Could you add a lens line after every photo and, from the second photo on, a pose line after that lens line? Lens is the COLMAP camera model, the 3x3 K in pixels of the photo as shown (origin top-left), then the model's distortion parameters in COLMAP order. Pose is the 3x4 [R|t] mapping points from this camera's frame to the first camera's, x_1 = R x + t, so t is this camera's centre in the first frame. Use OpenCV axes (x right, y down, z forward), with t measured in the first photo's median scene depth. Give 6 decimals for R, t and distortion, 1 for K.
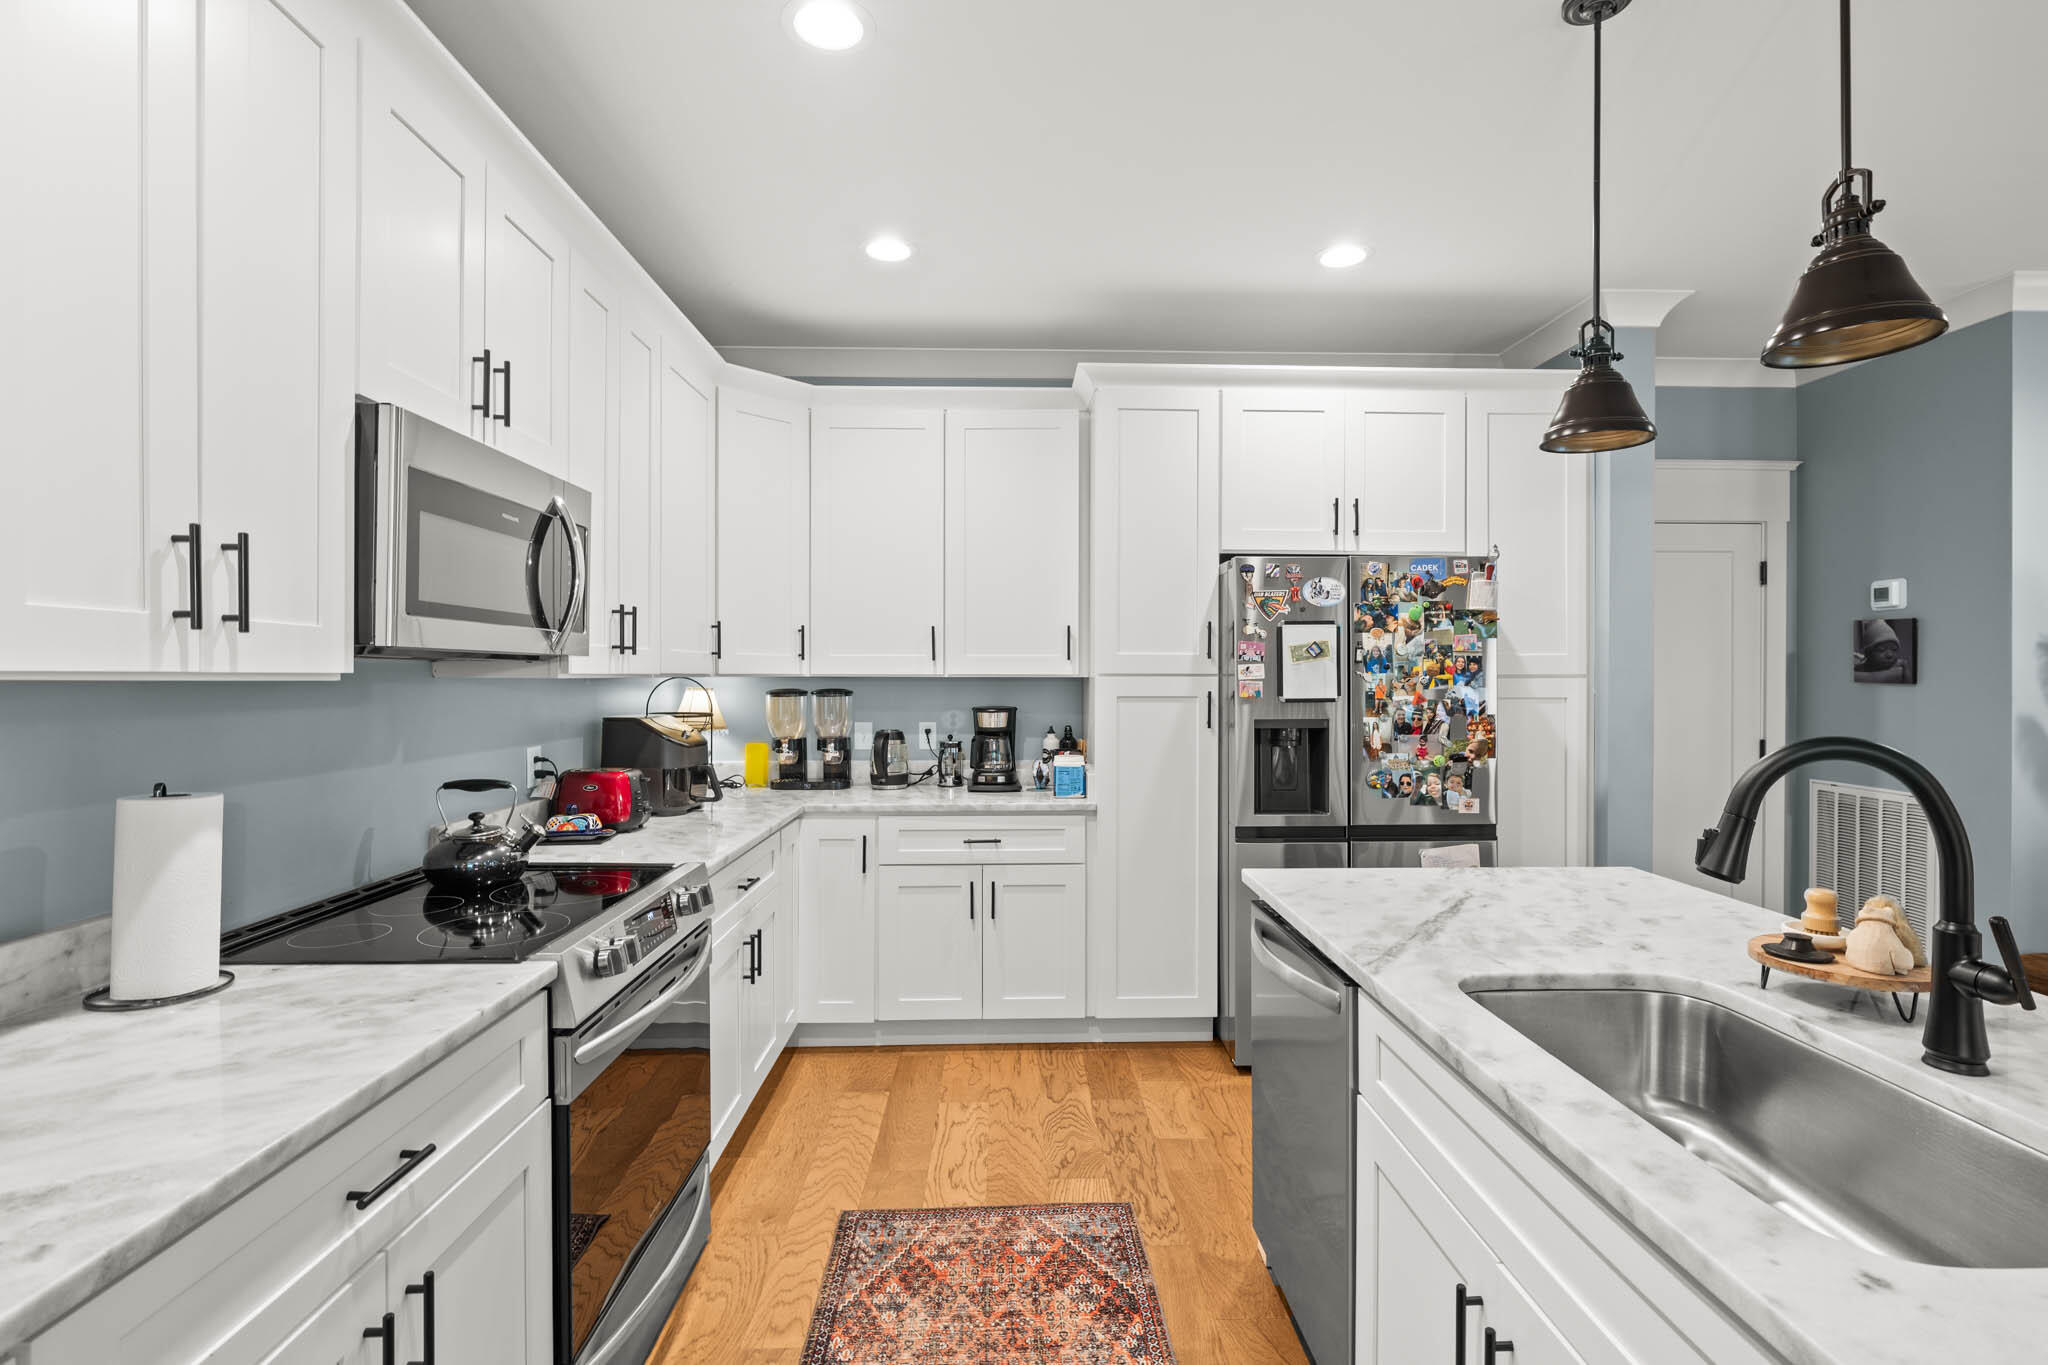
lens RADIAL K [[981.4, 0, 1018.6], [0, 981.4, 675.0], [0, 0, 1]] dist [0.001692, 0.001263]
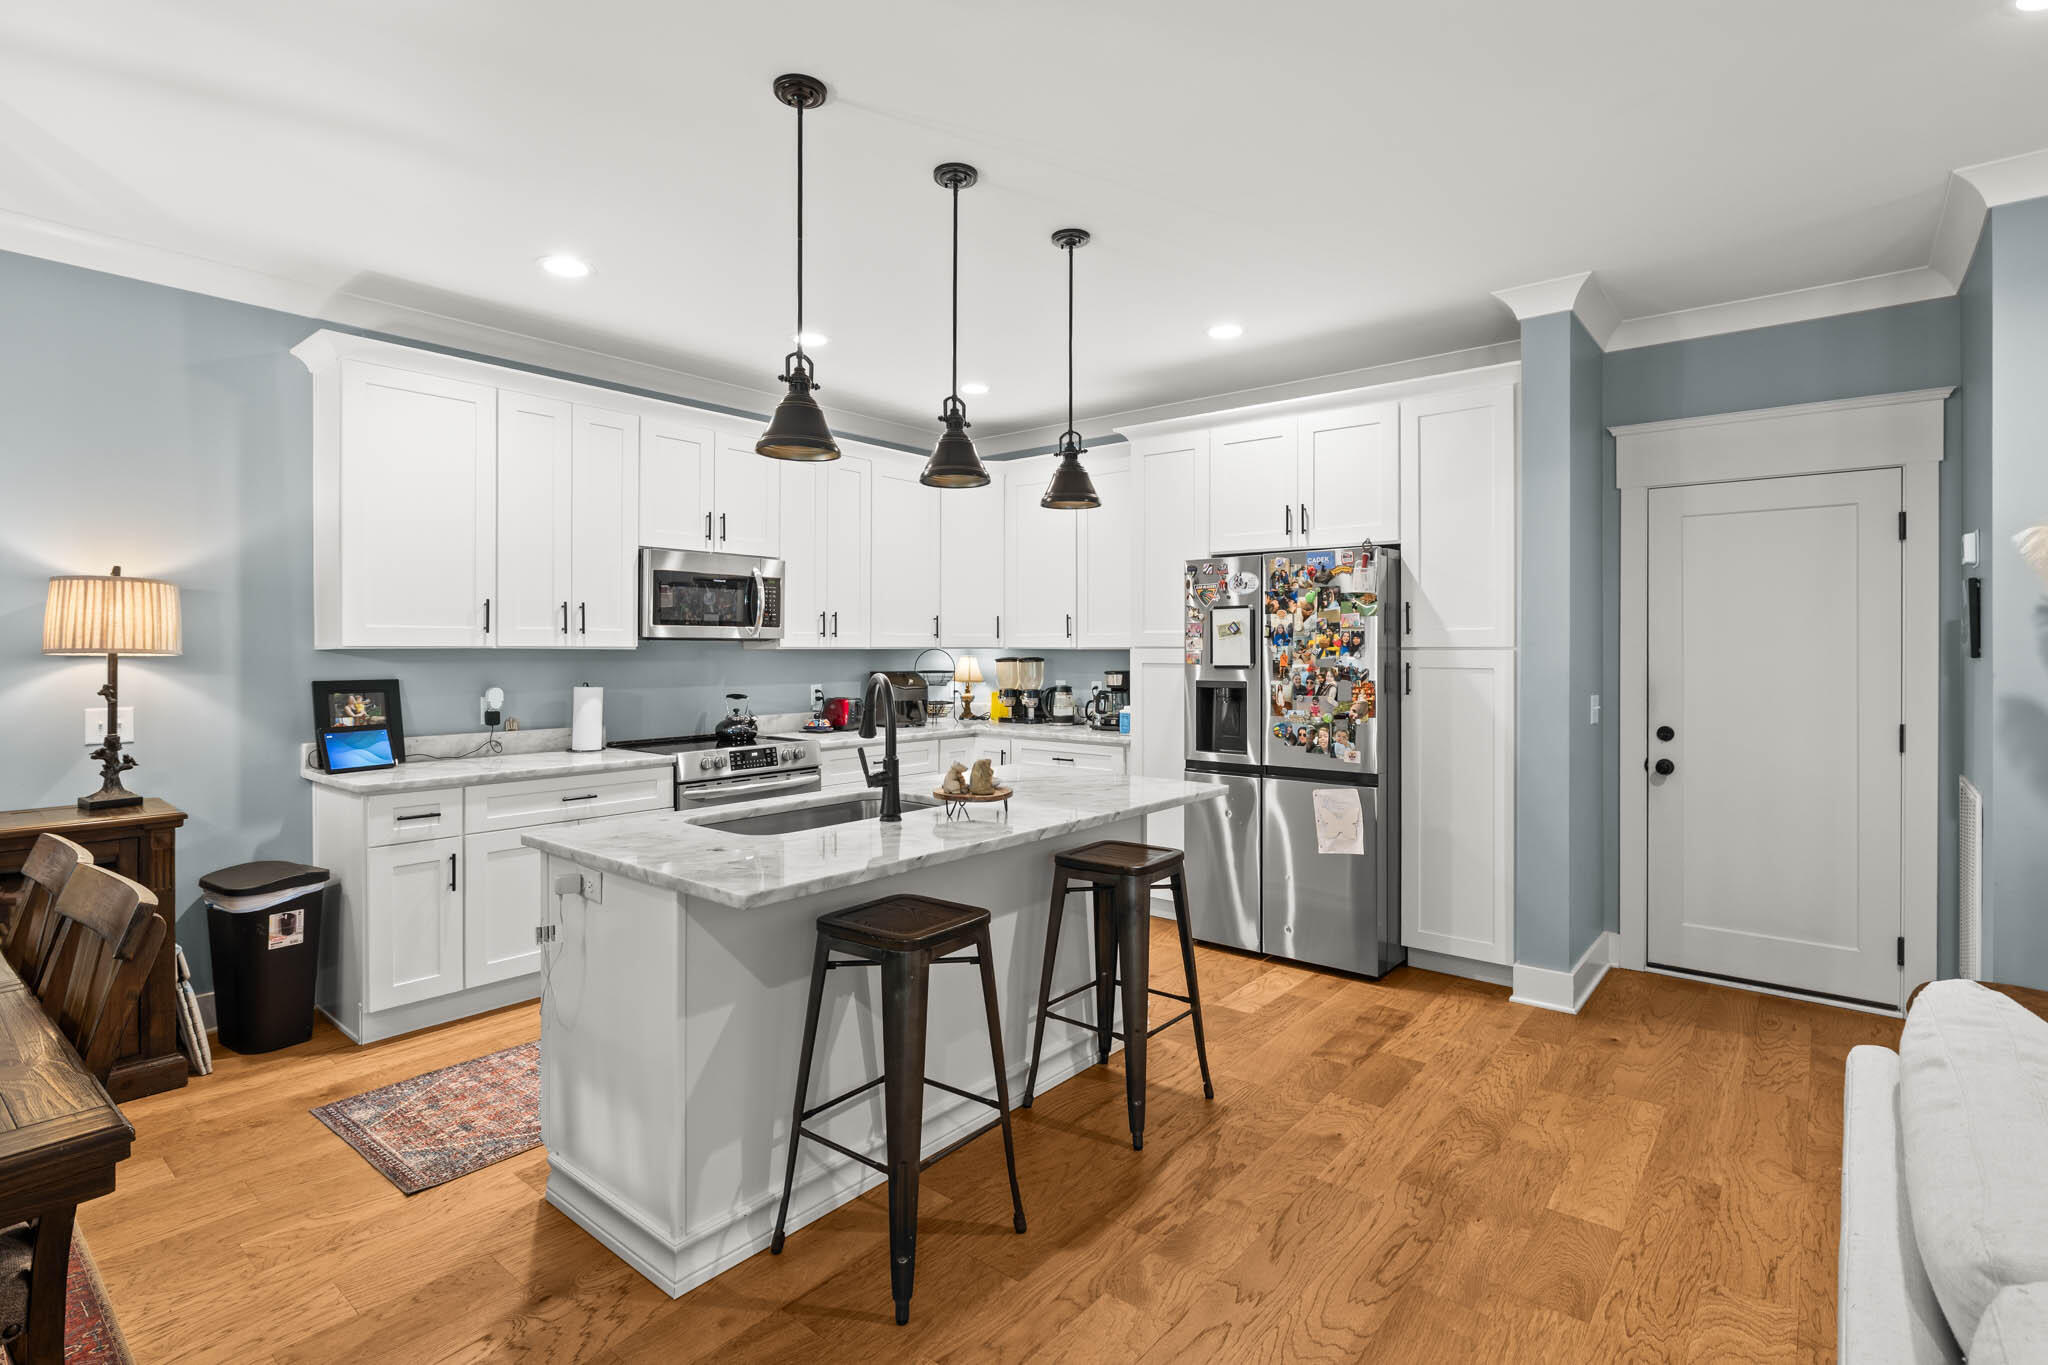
lens RADIAL K [[981.4, 0, 996.6], [0, 981.4, 646.5], [0, 0, 1]] dist [0.001692, 0.001263]
pose [[0.737947, -0.001867, -0.674856, 0.946266], [-0.000056, 0.999996, -0.002828, 0.002463], [0.674858, 0.002125, 0.737944, -0.176308]]
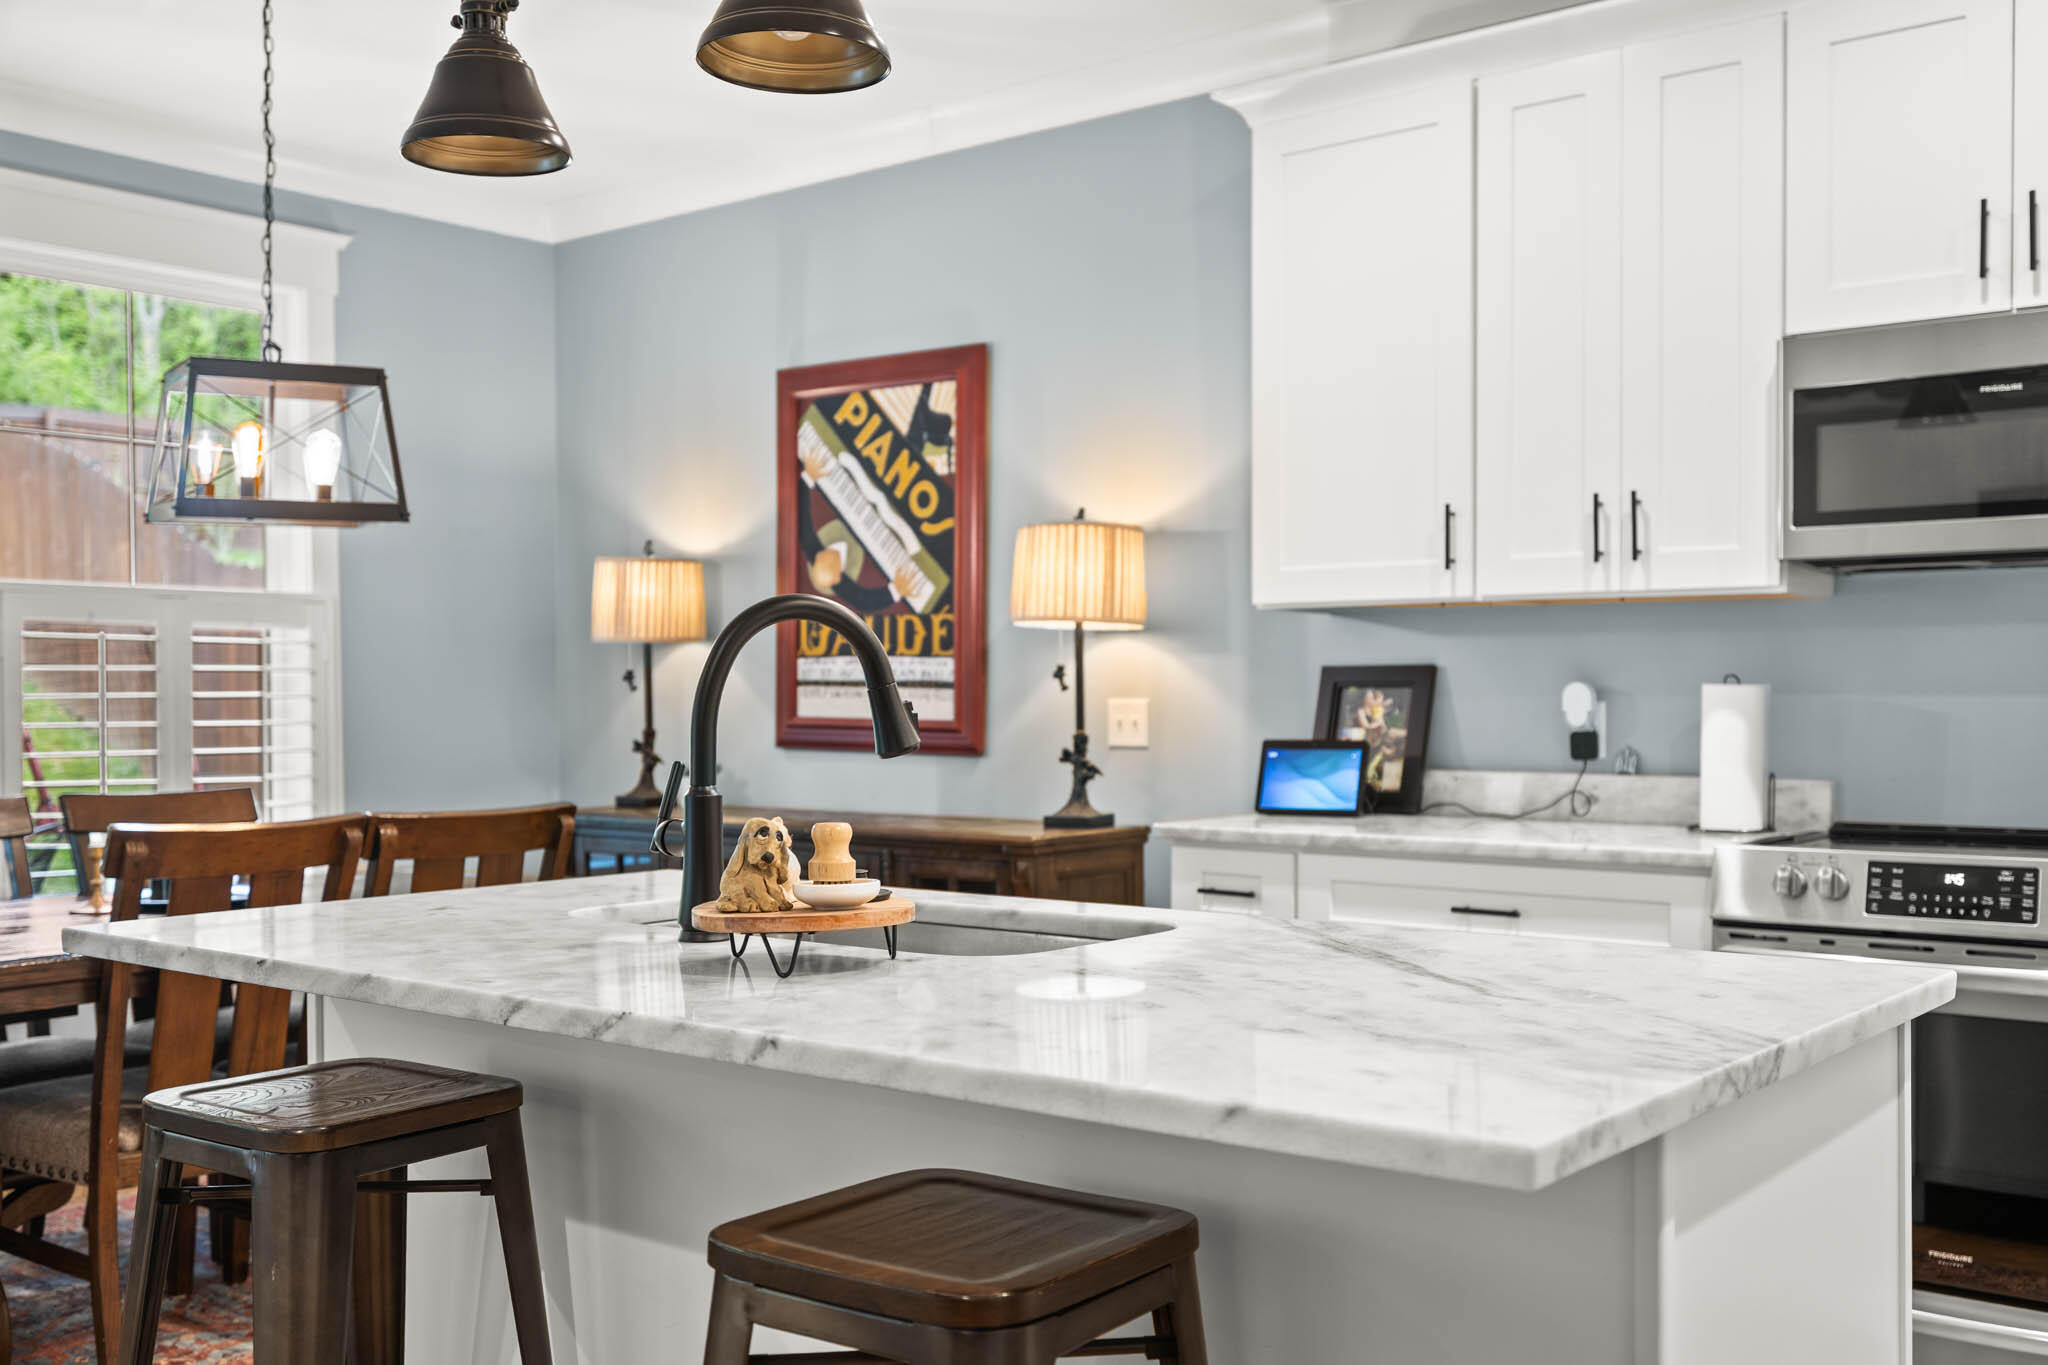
lens RADIAL K [[1983.8, 0, 1028.2], [0, 1983.8, 732.3], [0, 0, 1]] dist [0.018914, 0.000000]
pose [[-0.649297, 0.019697, -0.760280, 0.790958], [0.004120, 0.999741, 0.022383, 0.054624], [0.760524, 0.011400, -0.649210, 0.891506]]
